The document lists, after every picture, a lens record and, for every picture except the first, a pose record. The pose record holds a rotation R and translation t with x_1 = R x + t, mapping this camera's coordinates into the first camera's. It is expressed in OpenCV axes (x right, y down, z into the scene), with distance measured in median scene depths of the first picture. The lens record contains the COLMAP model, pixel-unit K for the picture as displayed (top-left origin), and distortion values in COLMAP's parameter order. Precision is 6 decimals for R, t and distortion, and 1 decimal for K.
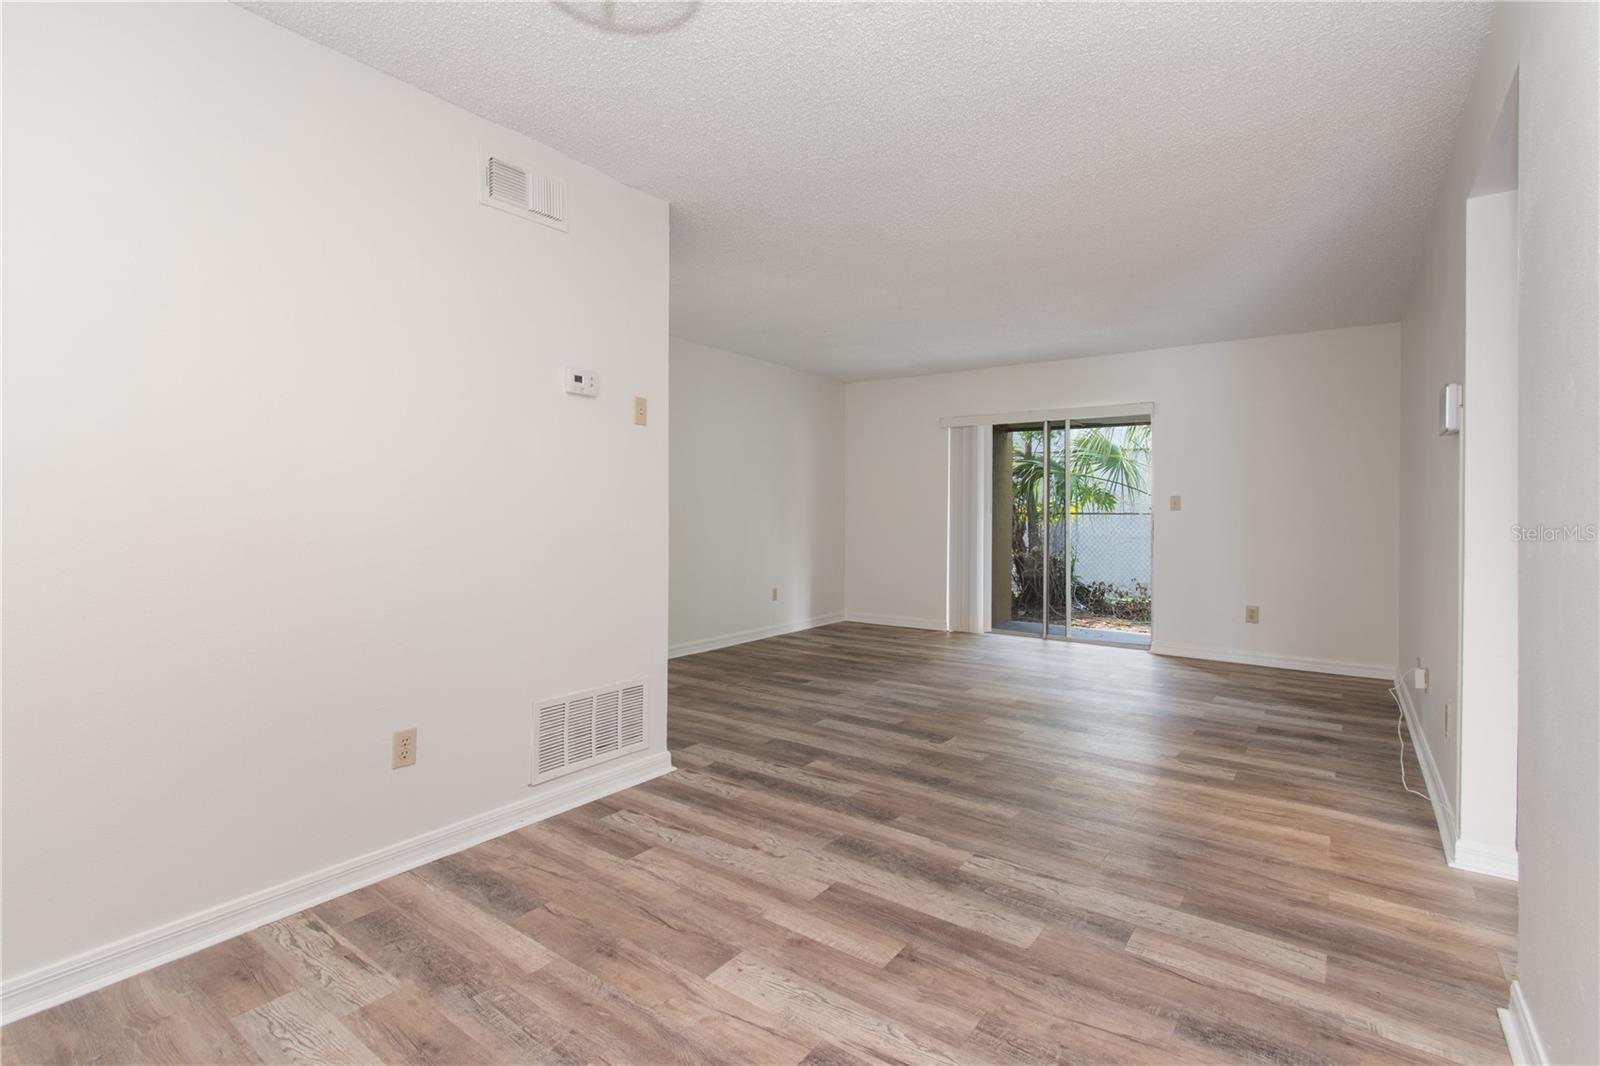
lens RADIAL K [[723.0, 0, 813.4], [0, 723.0, 519.8], [0, 0, 1]] dist [-0.001034, 0.000897]
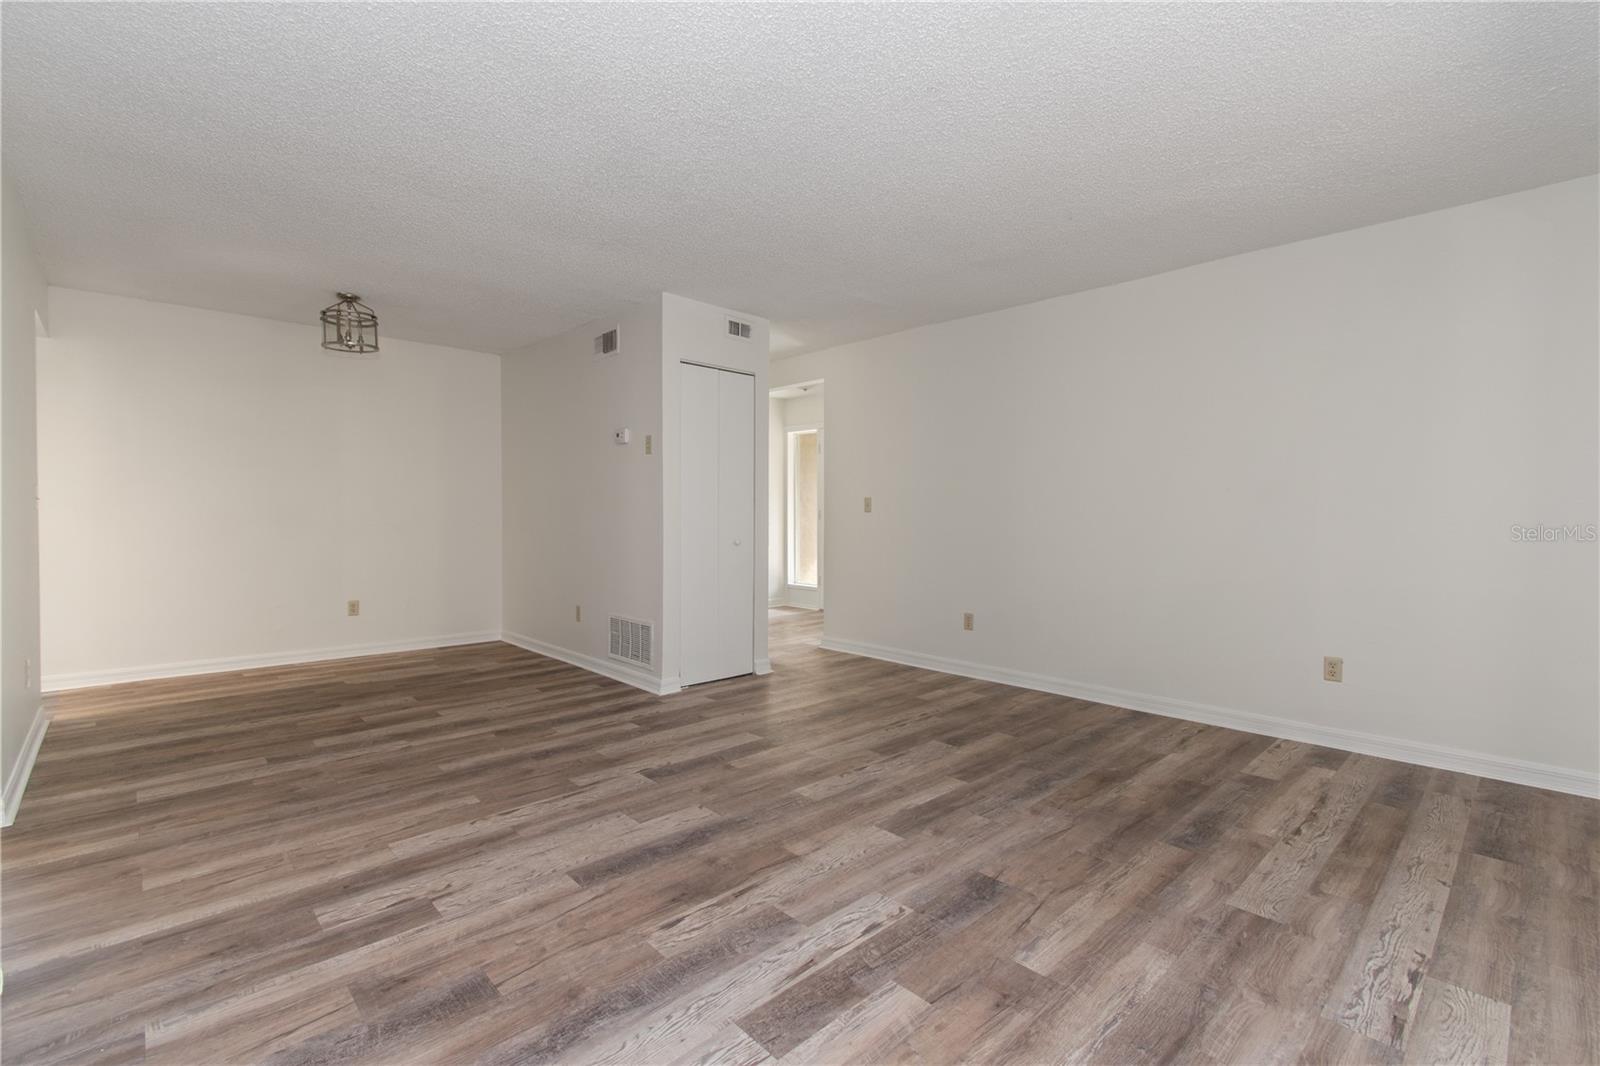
lens RADIAL K [[723.0, 0, 812.7], [0, 723.0, 532.3], [0, 0, 1]] dist [-0.001034, 0.000897]
pose [[-0.174296, 0.018234, -0.984524, 1.270895], [-0.016104, 0.999642, 0.021365, -0.002463], [0.984562, 0.019579, -0.173940, 1.730749]]
